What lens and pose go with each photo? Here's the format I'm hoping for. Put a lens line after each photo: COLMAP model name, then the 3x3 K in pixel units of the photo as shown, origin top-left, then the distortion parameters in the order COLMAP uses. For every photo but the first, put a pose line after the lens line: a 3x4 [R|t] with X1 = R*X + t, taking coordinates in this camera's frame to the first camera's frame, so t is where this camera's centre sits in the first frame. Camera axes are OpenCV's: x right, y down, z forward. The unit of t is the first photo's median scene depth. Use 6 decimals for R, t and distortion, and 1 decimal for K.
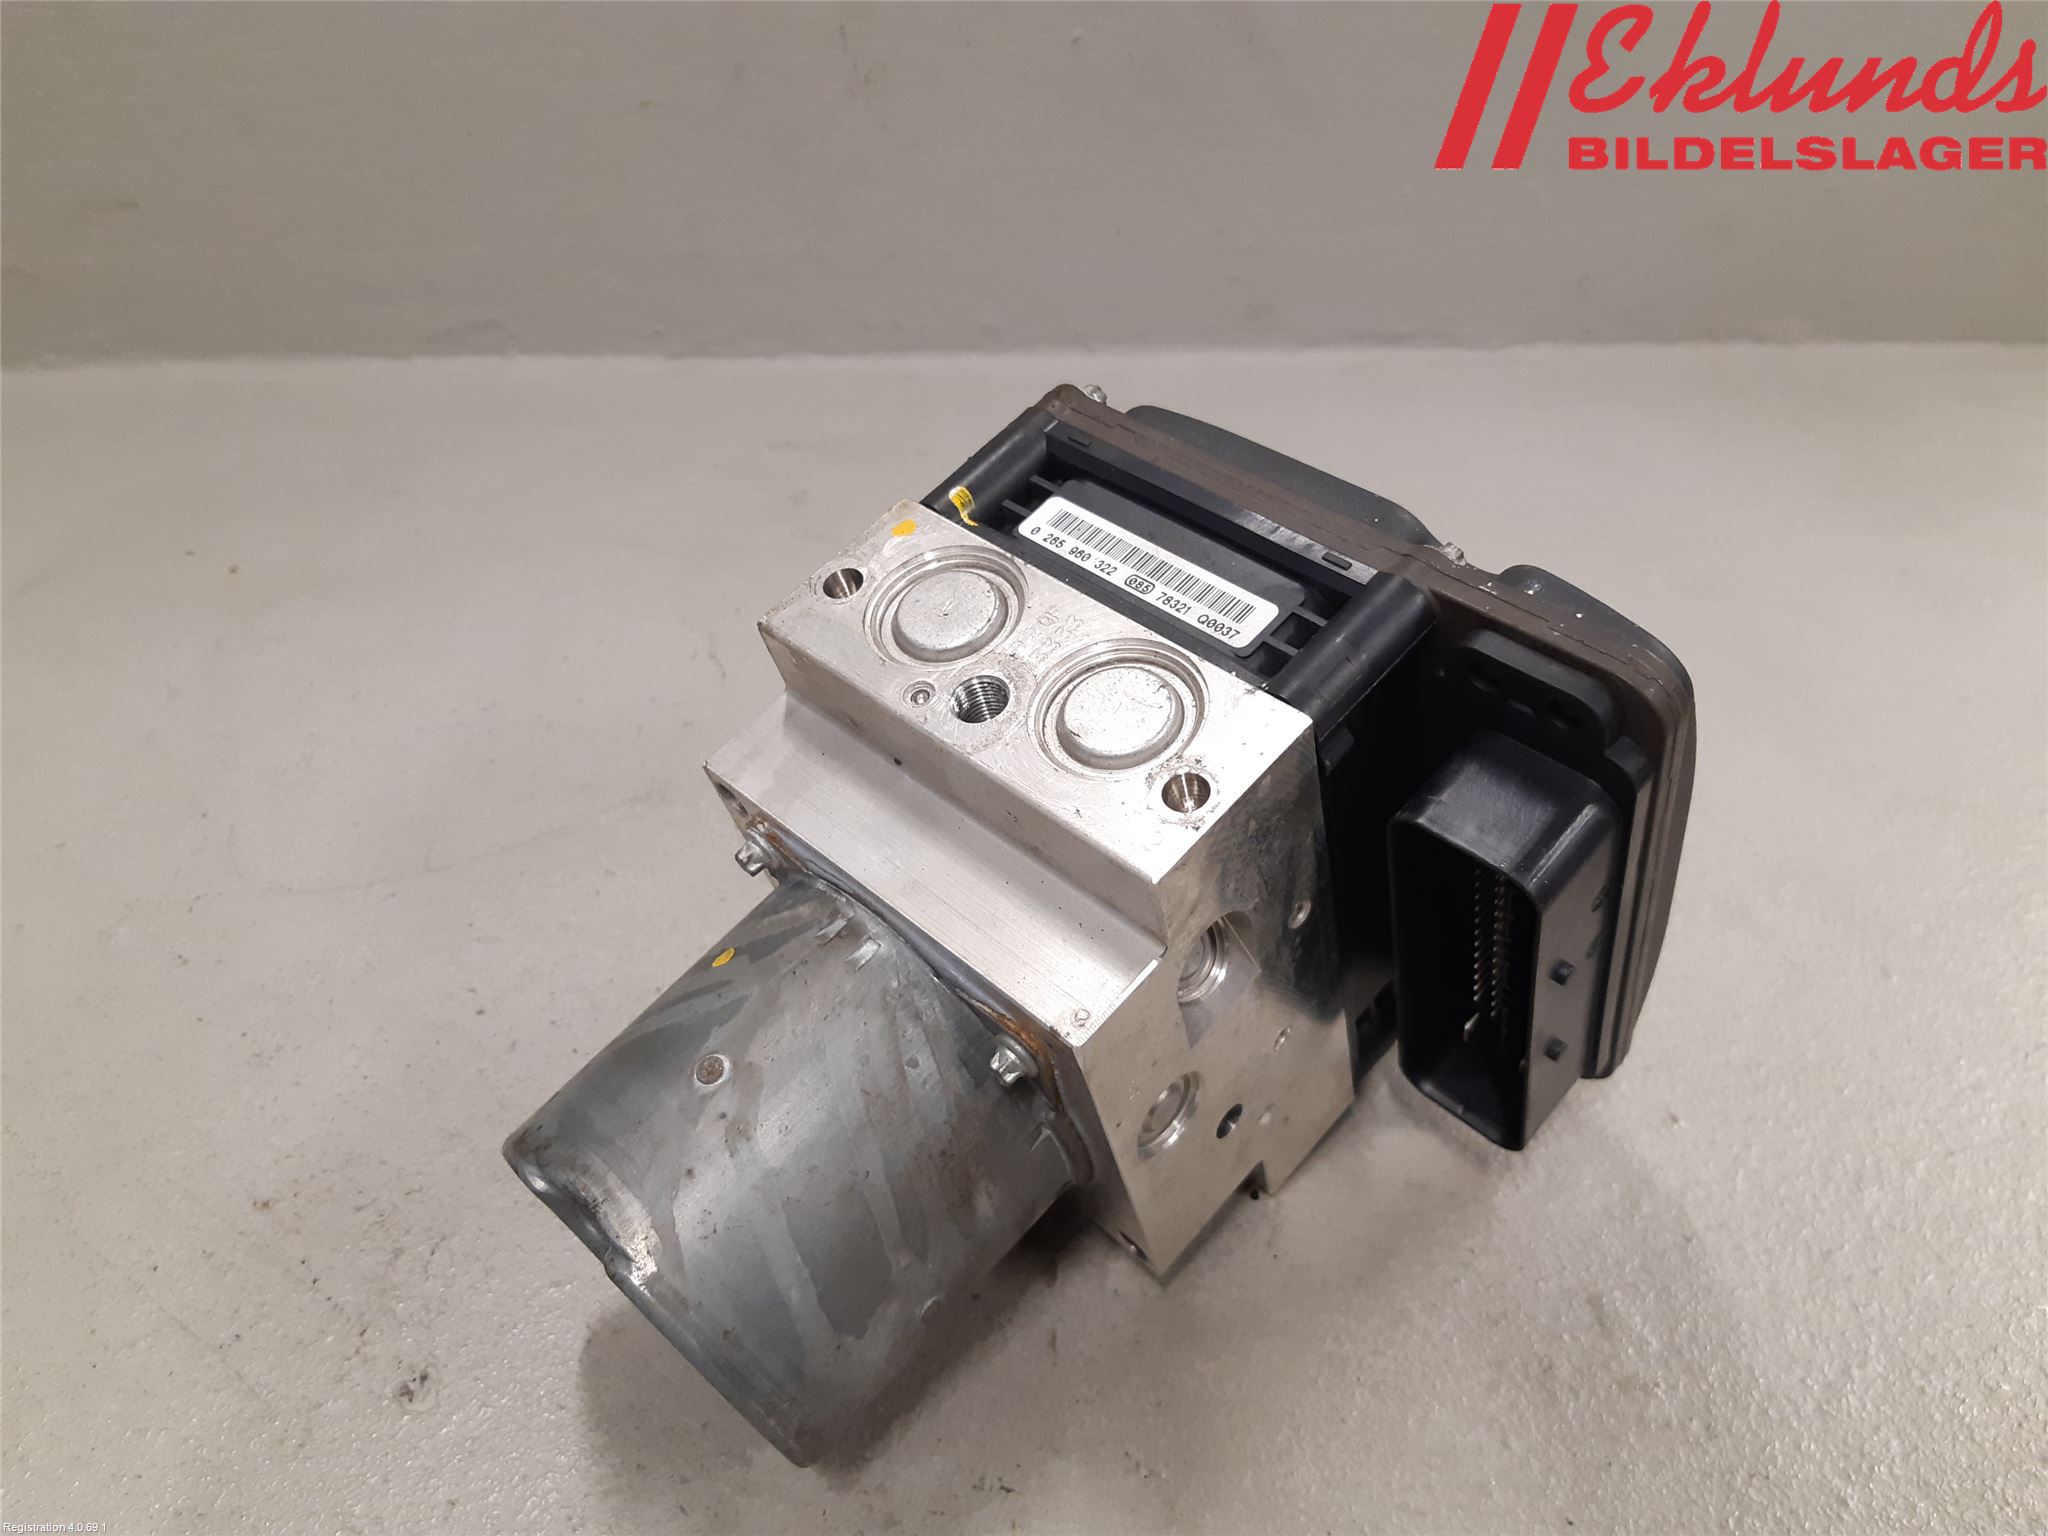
lens RADIAL K [[1576.3, 0, 1024.0], [0, 1576.3, 768.0], [0, 0, 1]] dist [0.005344, 0.001252]
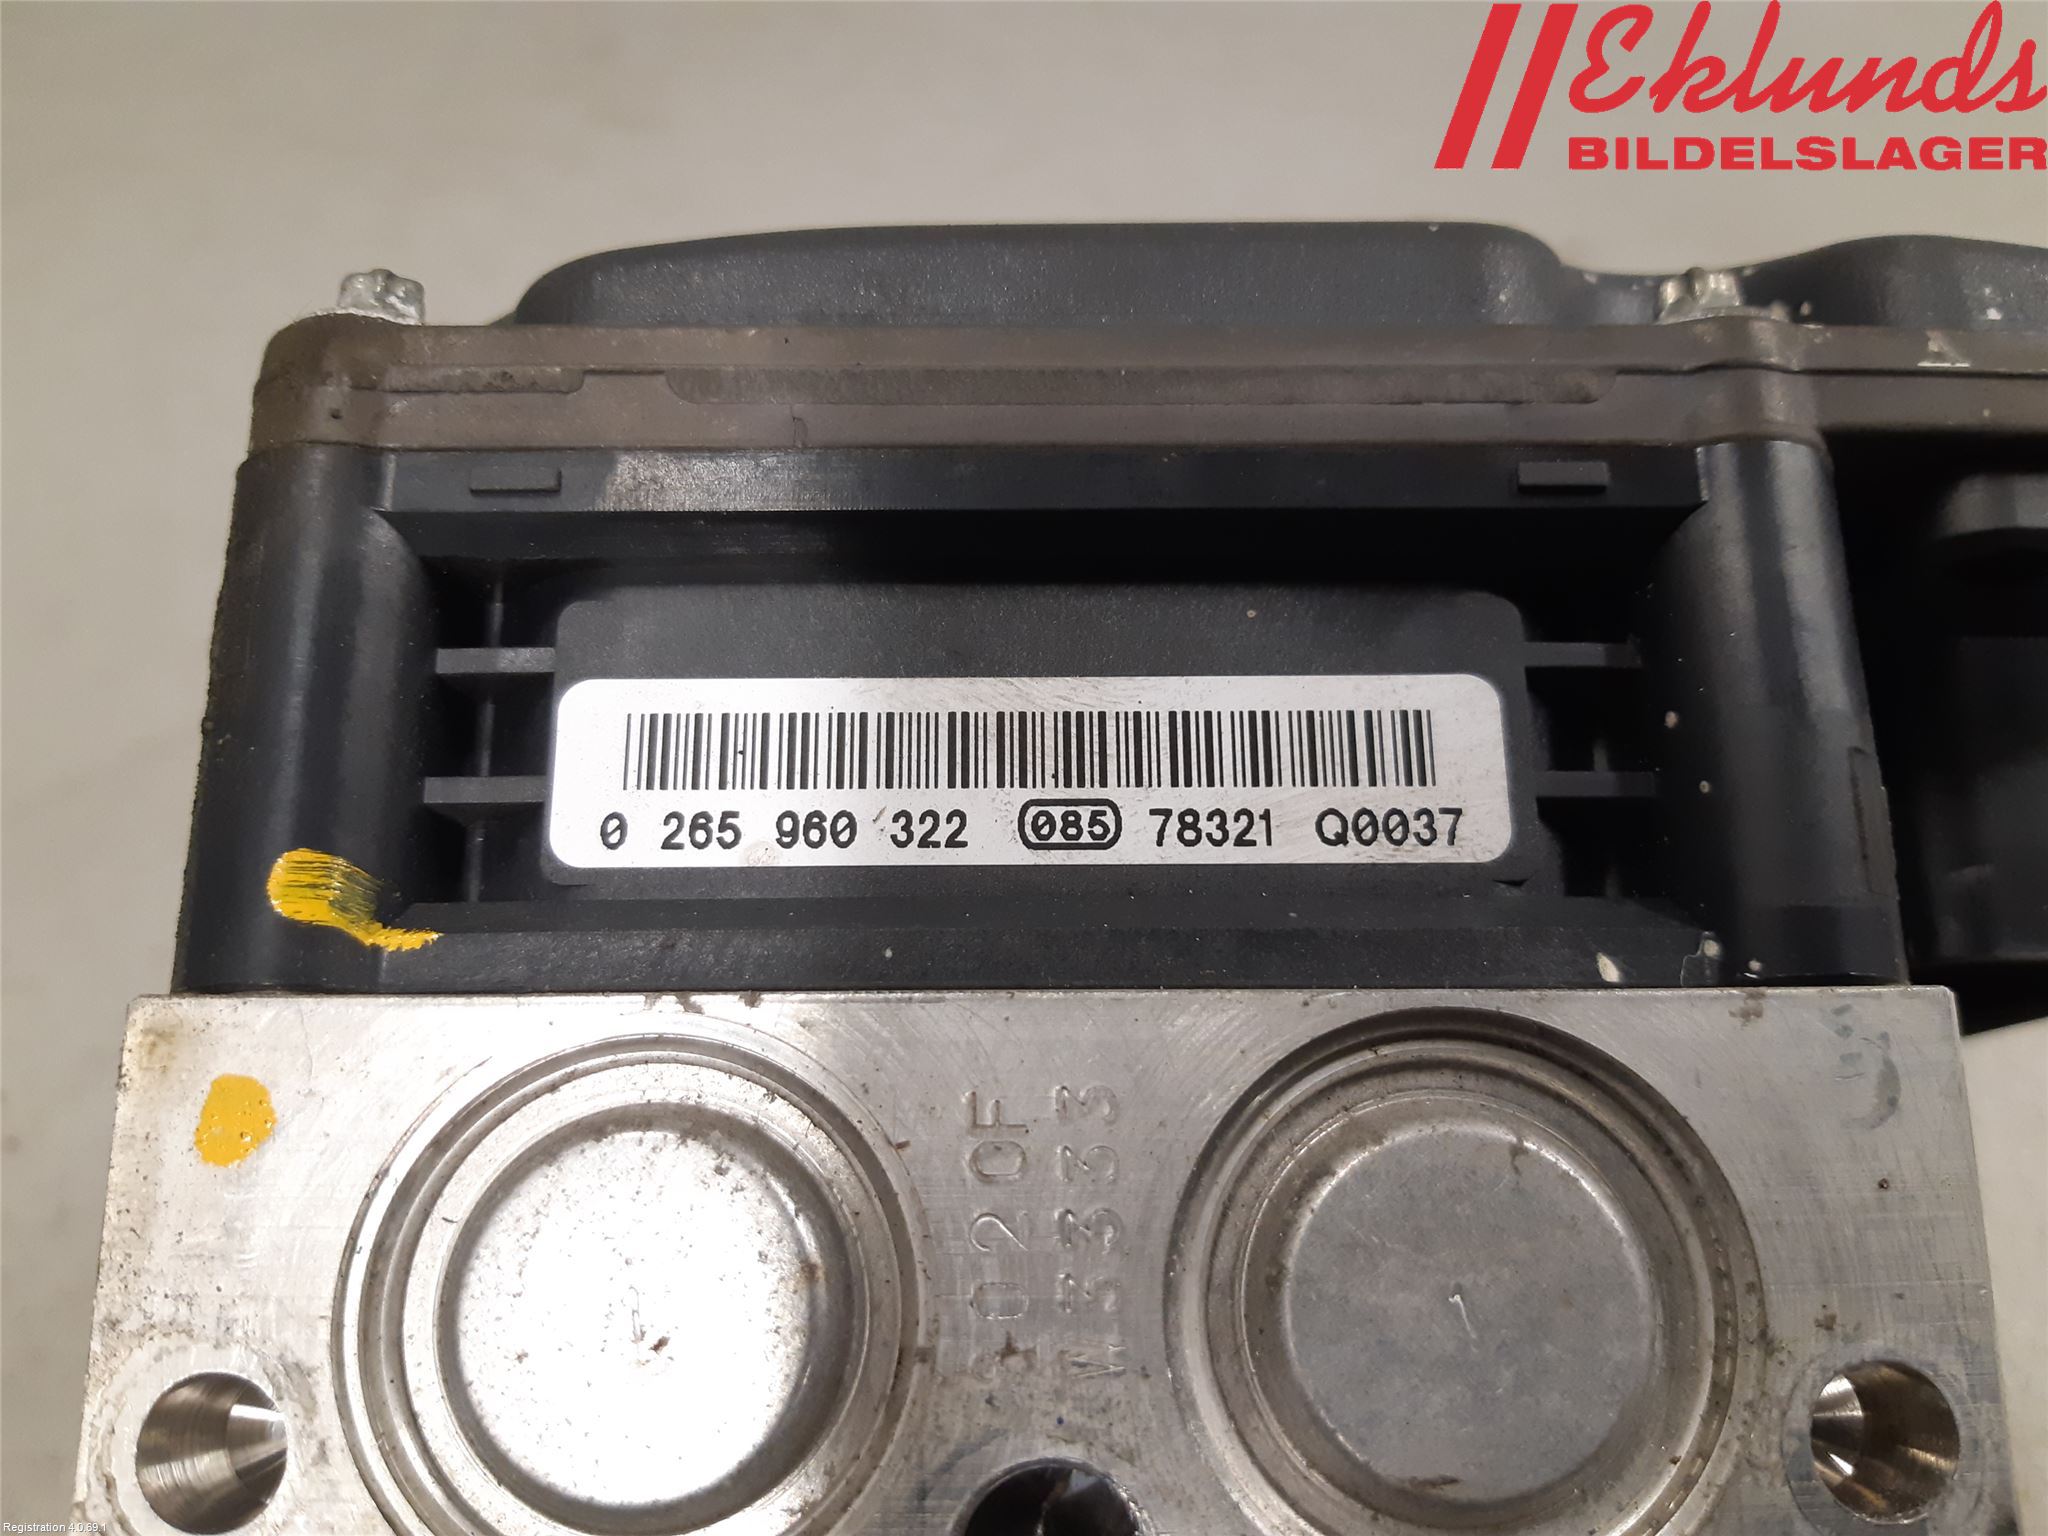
lens RADIAL K [[1576.3, 0, 1024.0], [0, 1576.3, 768.0], [0, 0, 1]] dist [0.005344, 0.001252]
pose [[0.716860, -0.545899, 0.433713, -0.060498], [0.460290, 0.837780, 0.293696, -0.216117], [-0.523684, -0.010905, 0.851843, 0.721712]]
